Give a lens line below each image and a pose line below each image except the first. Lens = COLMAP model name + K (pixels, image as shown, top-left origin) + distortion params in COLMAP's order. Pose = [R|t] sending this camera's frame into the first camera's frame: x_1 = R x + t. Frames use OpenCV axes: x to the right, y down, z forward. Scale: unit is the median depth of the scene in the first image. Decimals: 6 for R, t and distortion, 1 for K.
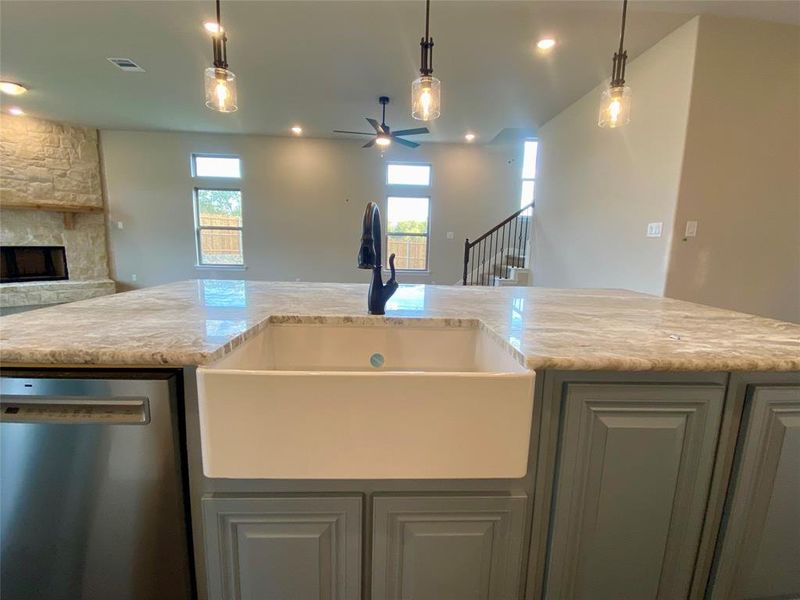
lens RADIAL K [[366.8, 0, 405.1], [0, 366.8, 300.1], [0, 0, 1]] dist [-0.012681, -0.006910]
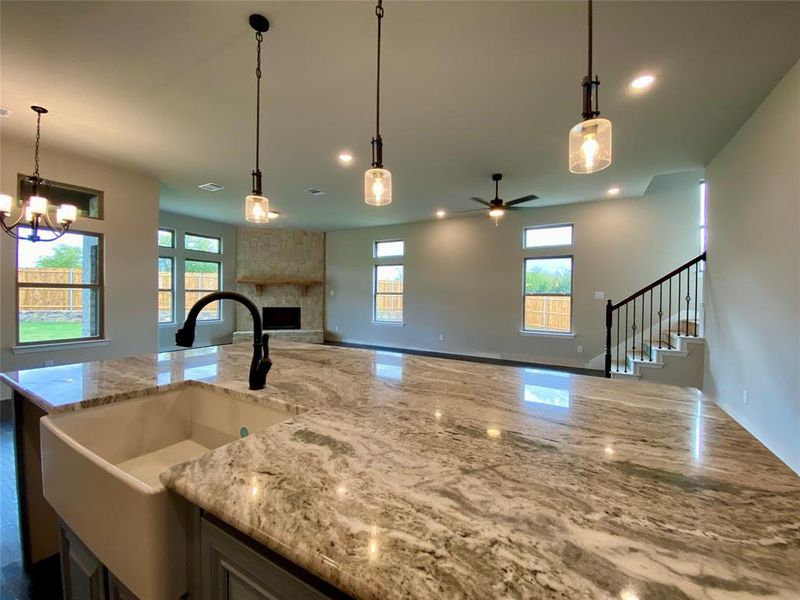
lens RADIAL K [[322.3, 0, 401.0], [0, 322.3, 295.8], [0, 0, 1]] dist [0.008108, -0.011939]
pose [[0.843345, -0.018183, -0.537064, 0.161802], [-0.072608, 0.986407, -0.147412, -0.025144], [0.532444, 0.163314, 0.830561, 0.075151]]
